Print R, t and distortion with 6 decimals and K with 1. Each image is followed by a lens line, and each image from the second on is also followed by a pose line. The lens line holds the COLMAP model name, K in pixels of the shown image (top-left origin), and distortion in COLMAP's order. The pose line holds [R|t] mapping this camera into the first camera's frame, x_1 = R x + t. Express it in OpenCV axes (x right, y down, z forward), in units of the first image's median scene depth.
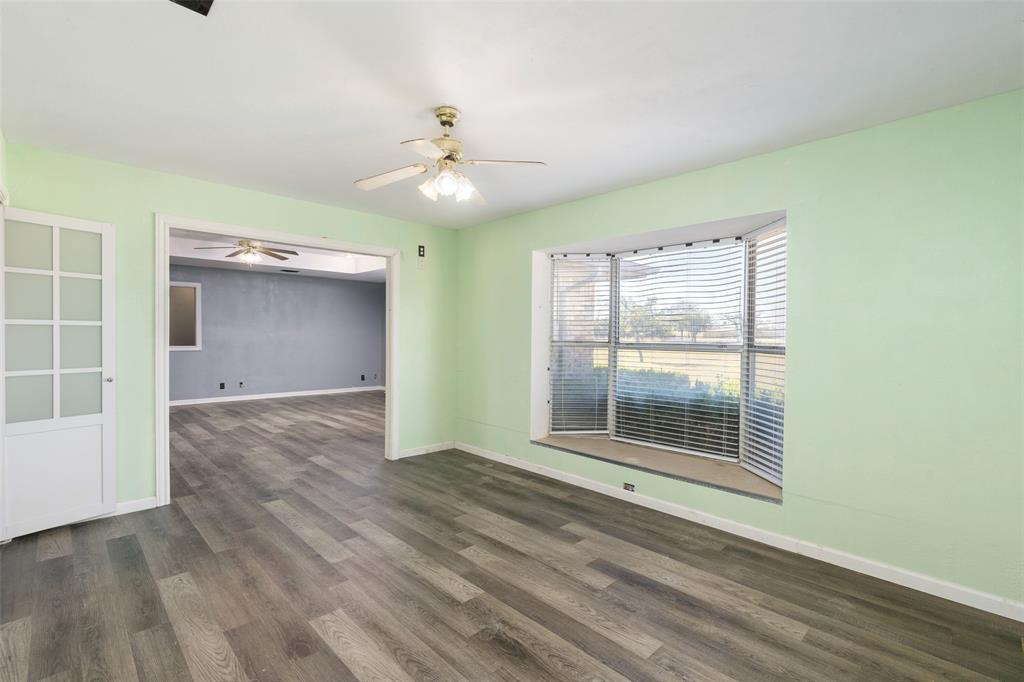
lens RADIAL K [[469.6, 0, 515.0], [0, 469.6, 343.0], [0, 0, 1]] dist [-0.002167, 0.000099]
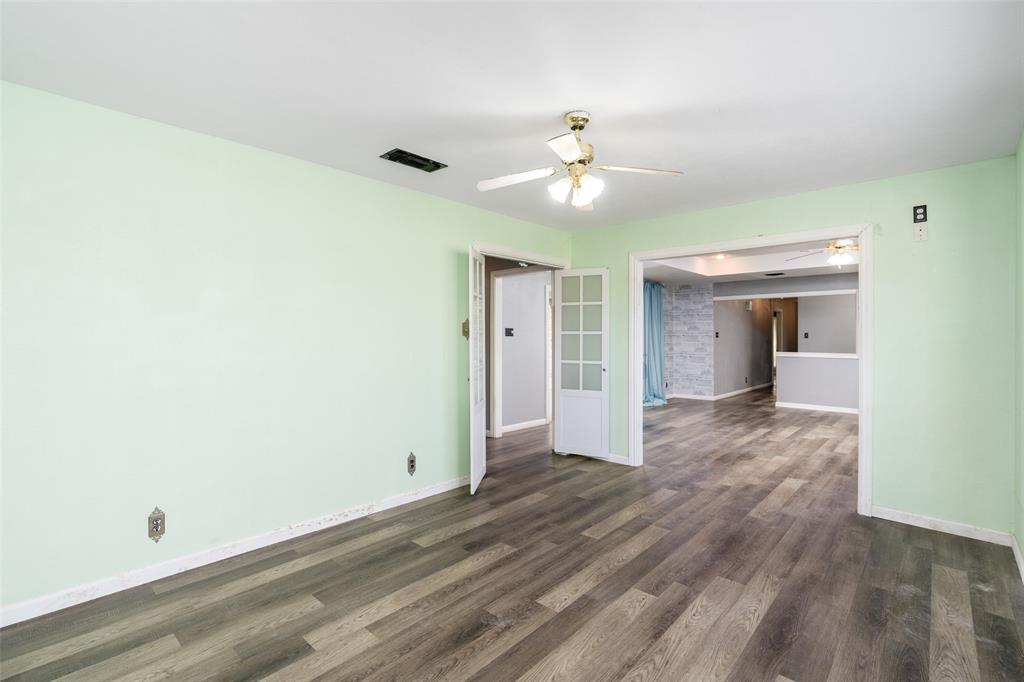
lens RADIAL K [[469.6, 0, 516.8], [0, 469.6, 337.0], [0, 0, 1]] dist [-0.002167, 0.000099]
pose [[0.059362, -0.007292, -0.998210, 0.686204], [-0.024400, 0.999664, -0.008753, -0.008265], [0.997938, 0.024876, 0.059164, 0.667199]]
